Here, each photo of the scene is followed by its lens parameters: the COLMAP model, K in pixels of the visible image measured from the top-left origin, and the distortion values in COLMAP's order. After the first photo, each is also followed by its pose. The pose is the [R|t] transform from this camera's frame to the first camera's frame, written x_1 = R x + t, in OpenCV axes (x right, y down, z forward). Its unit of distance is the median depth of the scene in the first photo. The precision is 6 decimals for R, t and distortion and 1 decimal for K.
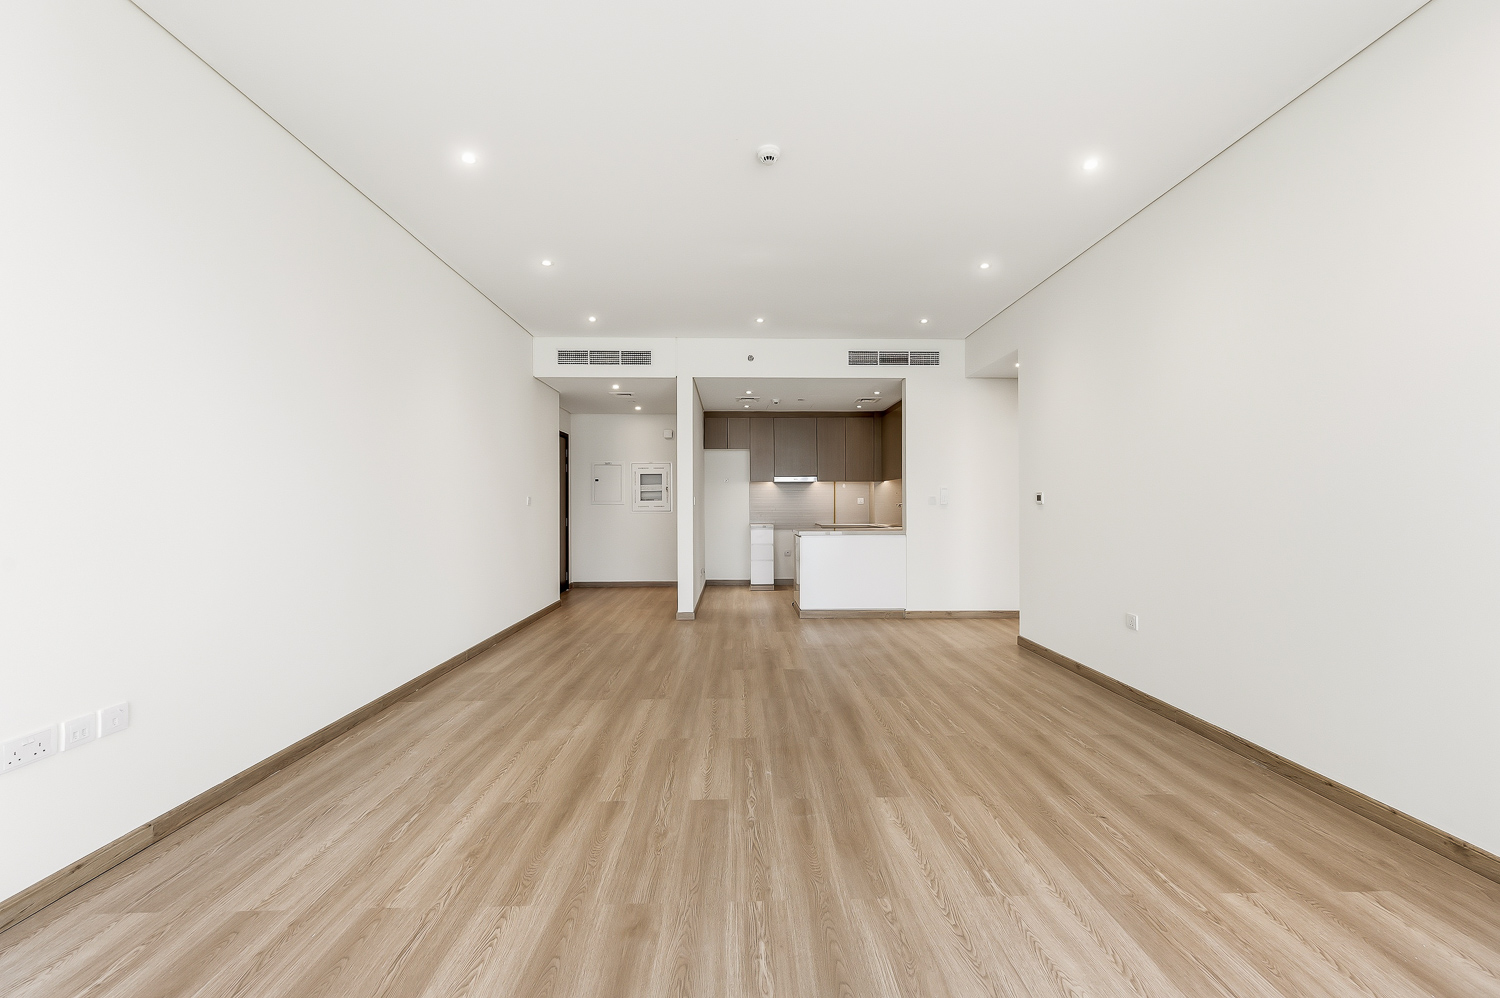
lens RADIAL K [[586.1, 0, 750.1], [0, 586.1, 500.2], [0, 0, 1]] dist [0.002106, -0.000530]
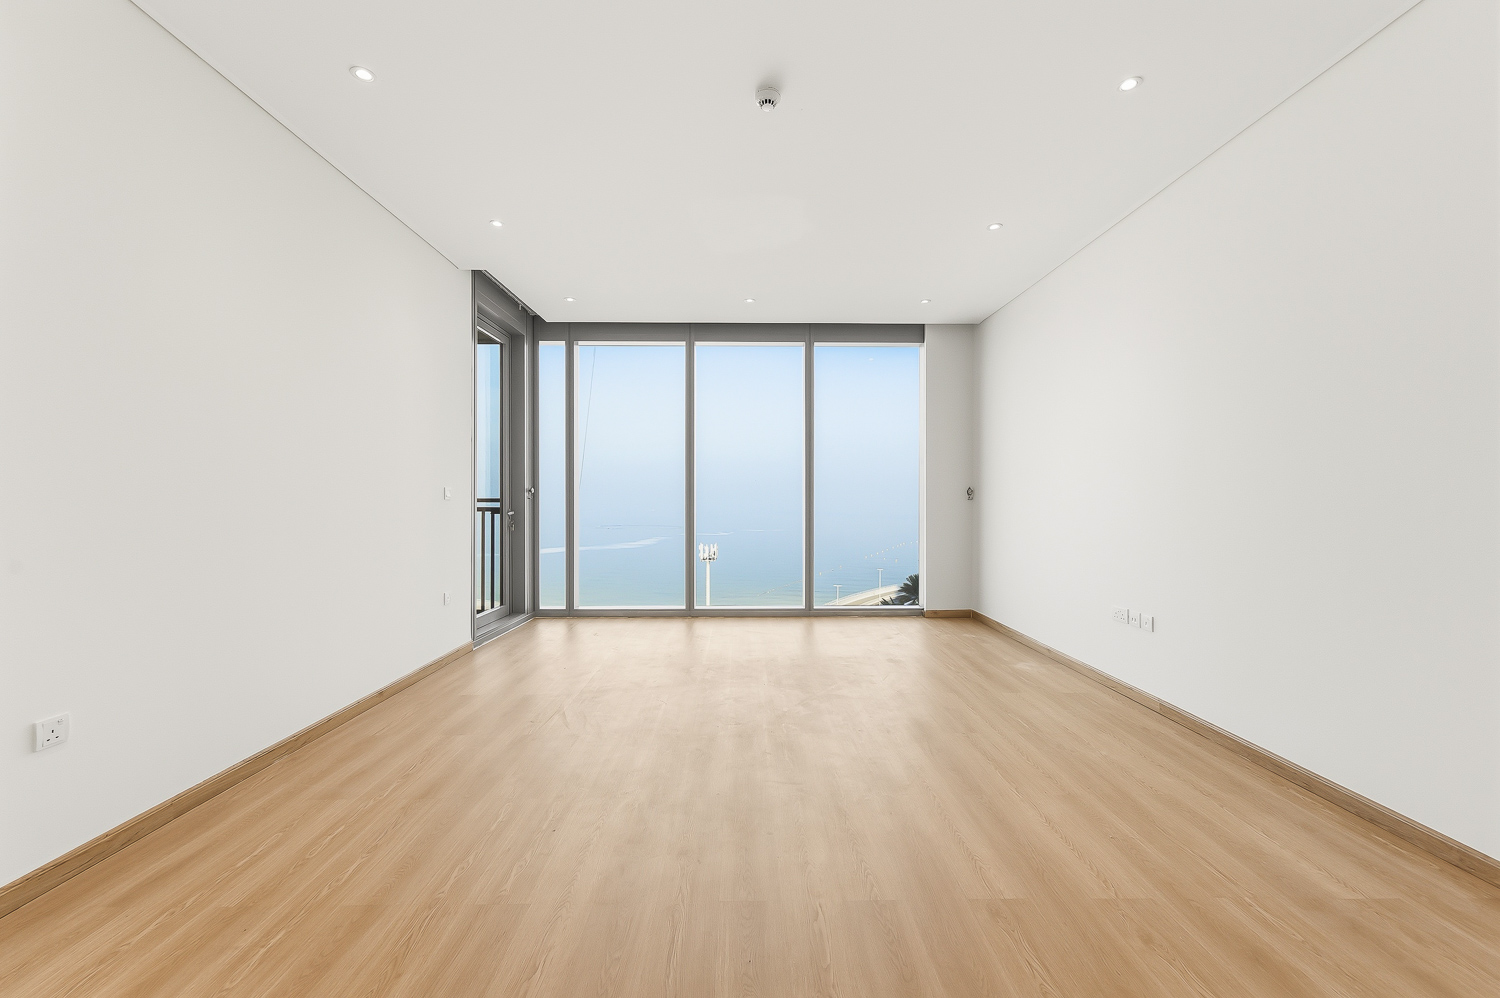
lens RADIAL K [[586.1, 0, 750.1], [0, 586.1, 500.2], [0, 0, 1]] dist [0.002106, -0.000530]
pose [[-0.999958, 0.001730, 0.009030, 0.045364], [0.001697, 0.999992, -0.003632, 0.009911], [-0.009036, -0.003616, -0.999953, 1.683567]]
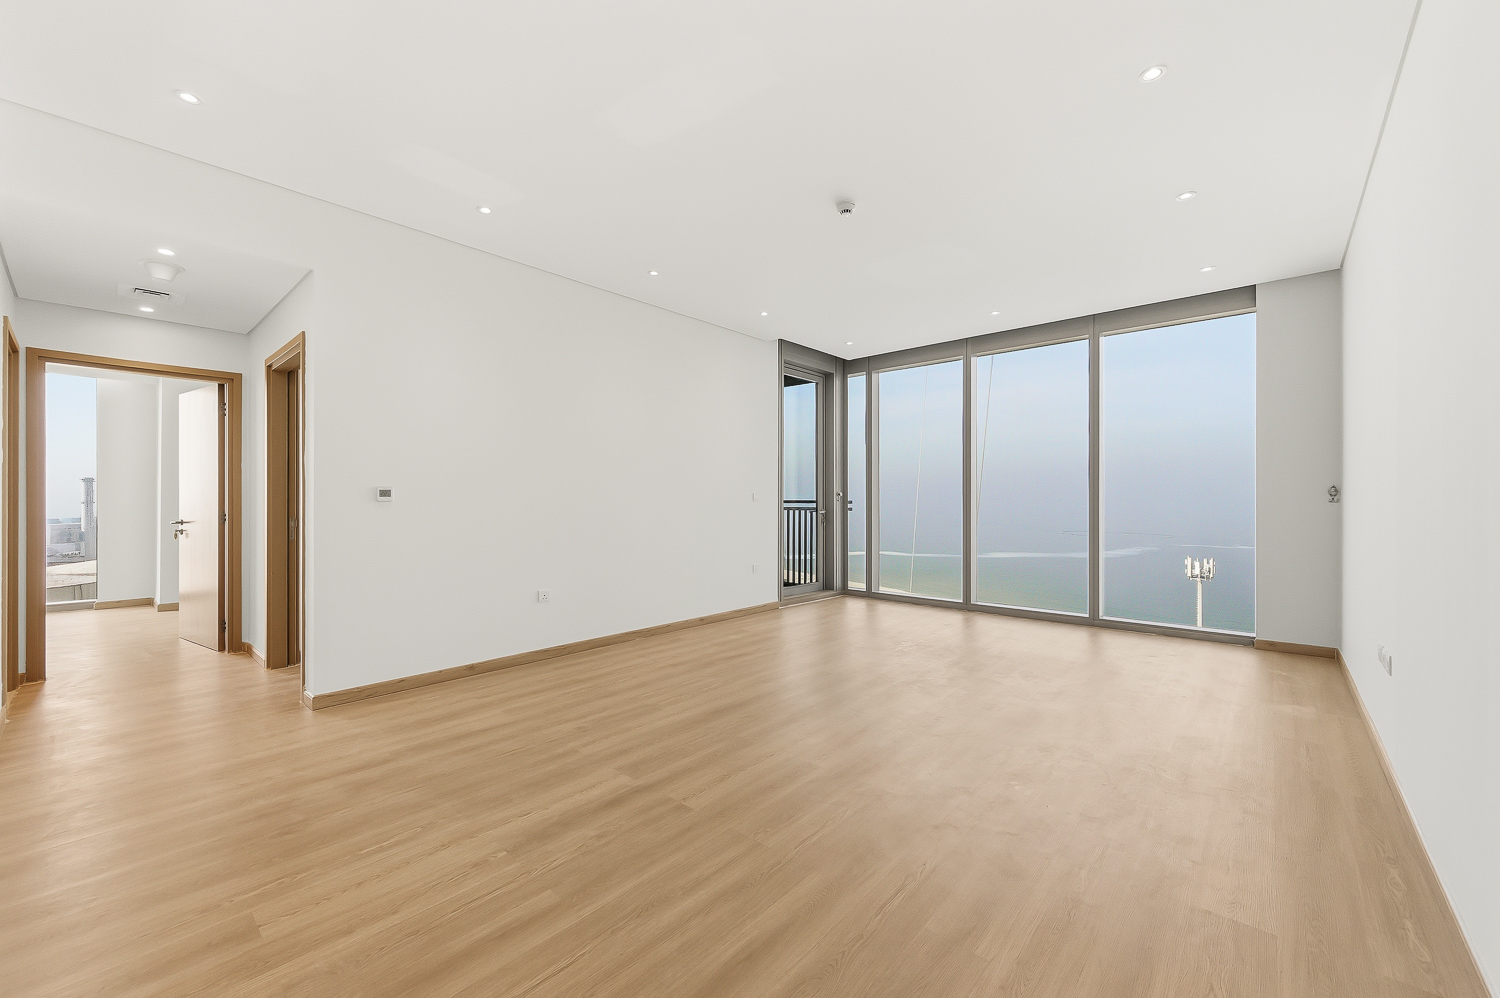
lens RADIAL K [[586.1, 0, 750.1], [0, 586.1, 500.2], [0, 0, 1]] dist [0.002106, -0.000530]
pose [[-0.732114, 0.002457, 0.681178, -0.573903], [-0.003689, 0.999965, -0.007572, 0.014085], [-0.681173, -0.008056, -0.732078, 1.804976]]
